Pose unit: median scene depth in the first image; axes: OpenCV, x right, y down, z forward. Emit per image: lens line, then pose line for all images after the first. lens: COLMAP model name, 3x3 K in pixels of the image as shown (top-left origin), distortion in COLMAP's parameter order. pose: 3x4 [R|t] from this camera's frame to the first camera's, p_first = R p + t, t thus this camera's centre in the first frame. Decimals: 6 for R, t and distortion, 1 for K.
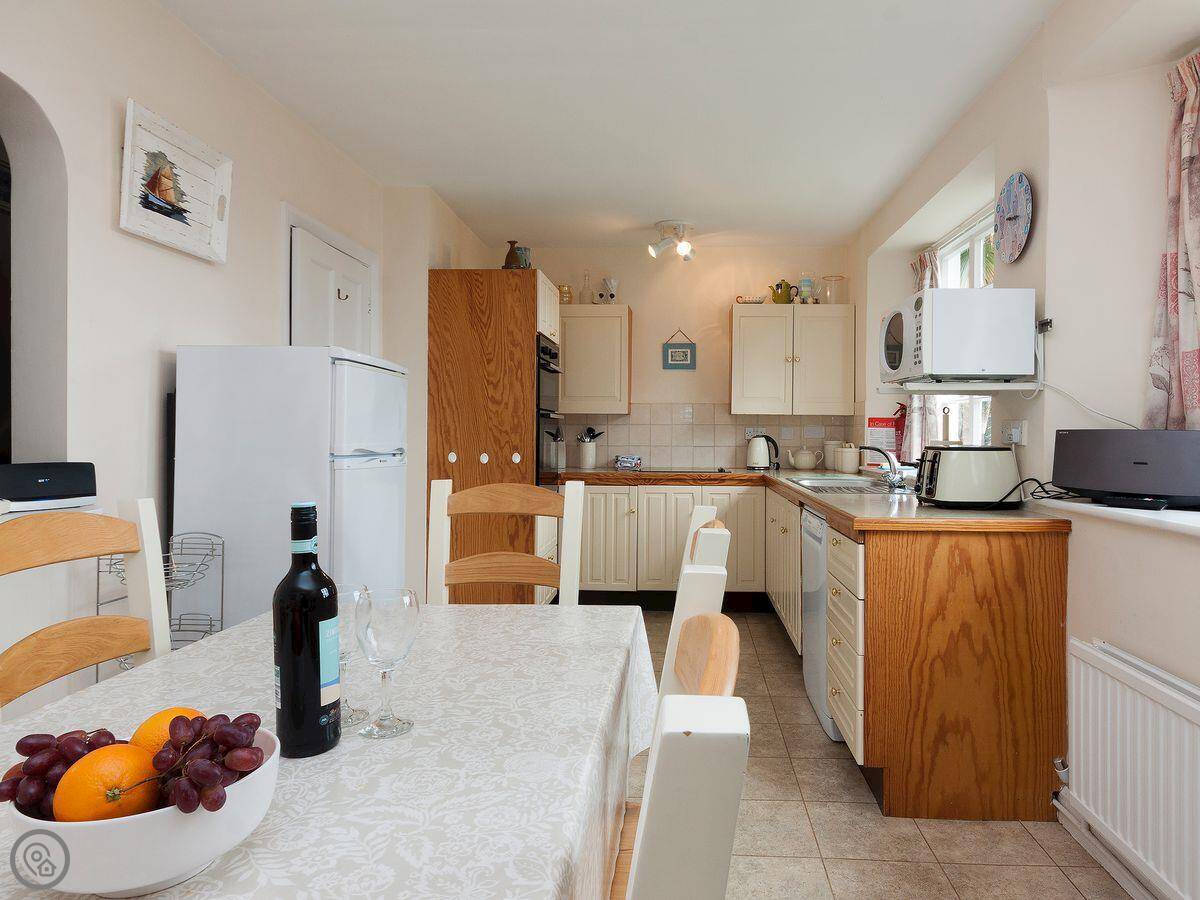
lens RADIAL K [[634.5, 0, 604.1], [0, 634.5, 427.8], [0, 0, 1]] dist [0.002750, 0.000394]
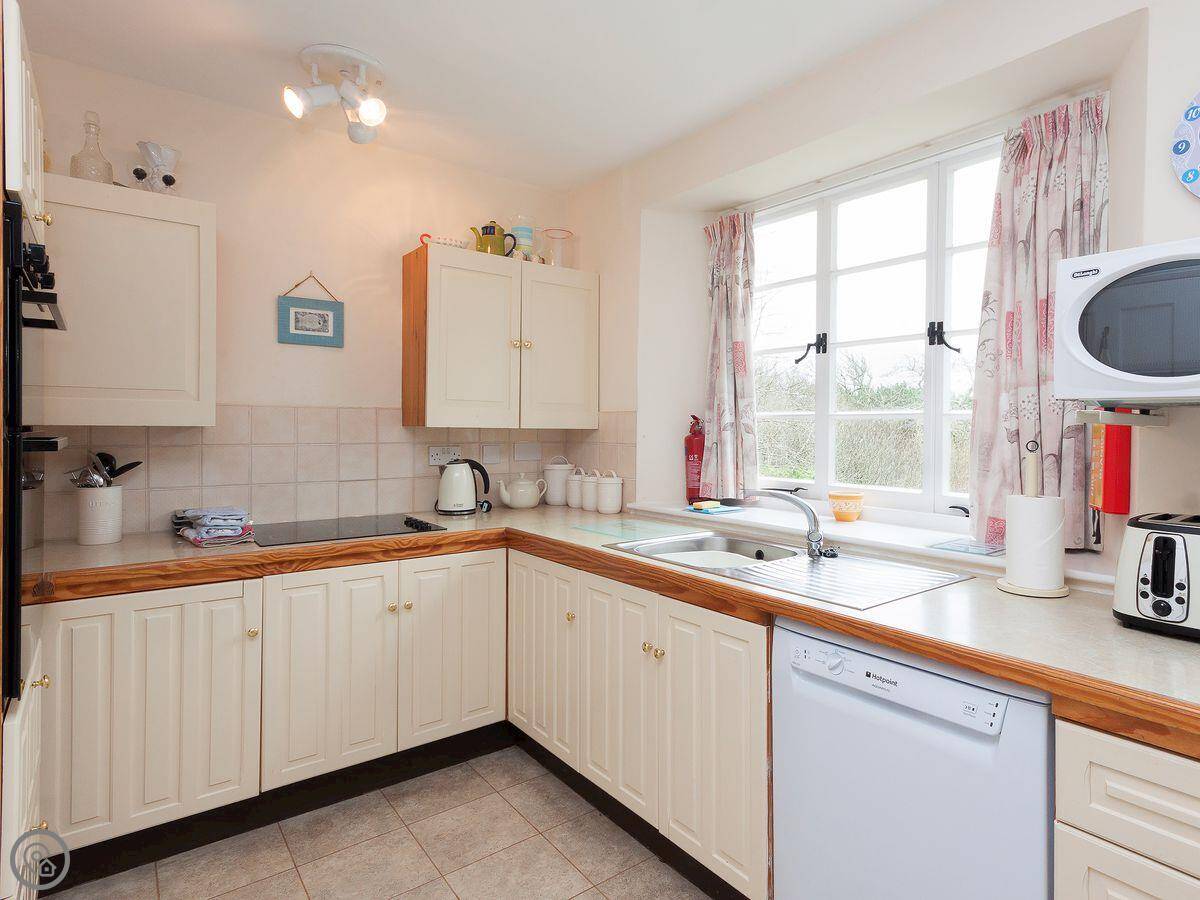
lens RADIAL K [[634.5, 0, 604.1], [0, 634.5, 427.8], [0, 0, 1]] dist [0.002750, 0.000394]
pose [[0.723346, -0.007387, 0.690447, -0.088973], [0.001373, 0.999956, 0.009260, -0.026113], [-0.690485, -0.005750, 0.723324, 0.446677]]
